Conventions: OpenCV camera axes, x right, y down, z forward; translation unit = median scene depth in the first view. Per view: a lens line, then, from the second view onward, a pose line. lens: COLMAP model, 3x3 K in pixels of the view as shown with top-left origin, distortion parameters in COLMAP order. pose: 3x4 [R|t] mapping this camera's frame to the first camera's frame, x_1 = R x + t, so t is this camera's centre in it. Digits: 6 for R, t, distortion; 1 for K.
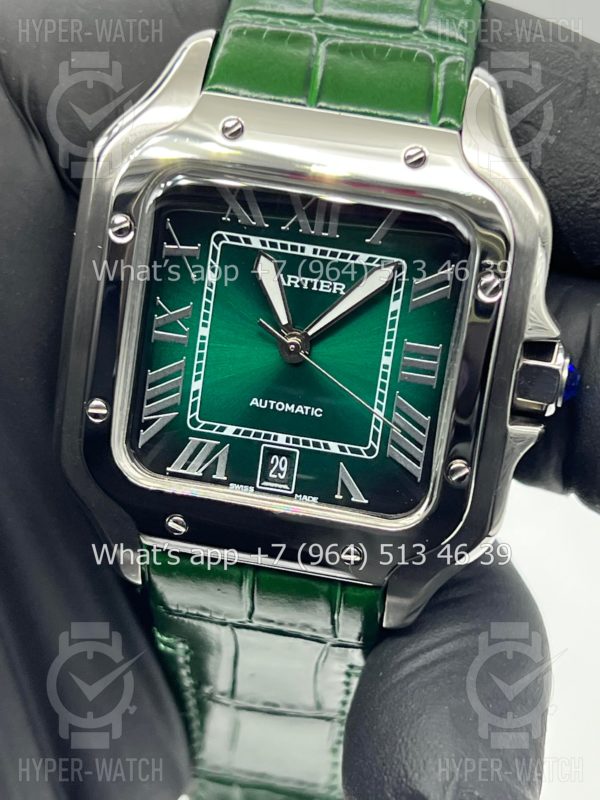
lens RADIAL K [[1843.7, 0, 300.0], [0, 1843.7, 400.0], [0, 0, 1]] dist [0.270543, 0.364828]
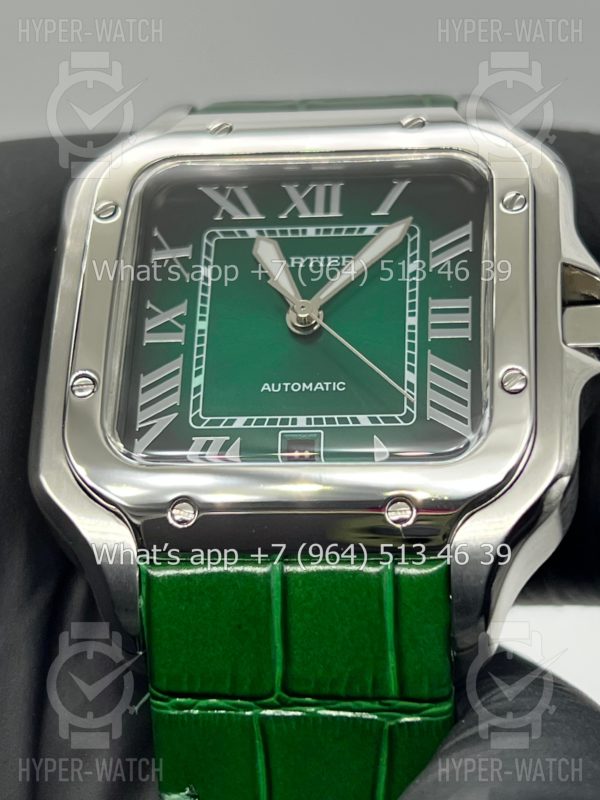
lens RADIAL K [[1843.7, 0, 300.0], [0, 1843.7, 400.0], [0, 0, 1]] dist [0.270543, 0.364828]
pose [[0.995183, -0.080114, 0.056494, -0.058191], [0.097970, 0.792726, -0.601653, 0.527534], [0.003417, 0.604290, 0.796757, 0.318269]]
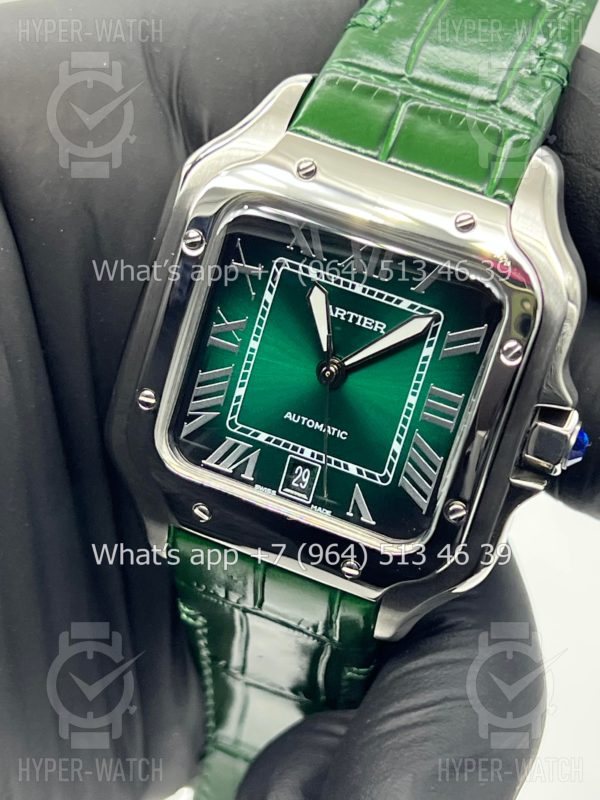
lens RADIAL K [[1843.7, 0, 300.0], [0, 1843.7, 400.0], [0, 0, 1]] dist [0.270543, 0.364828]
pose [[0.980701, 0.171893, -0.093159, 0.082944], [-0.170050, 0.985053, 0.027441, -0.039495], [0.096483, -0.011070, 0.995273, -0.091935]]
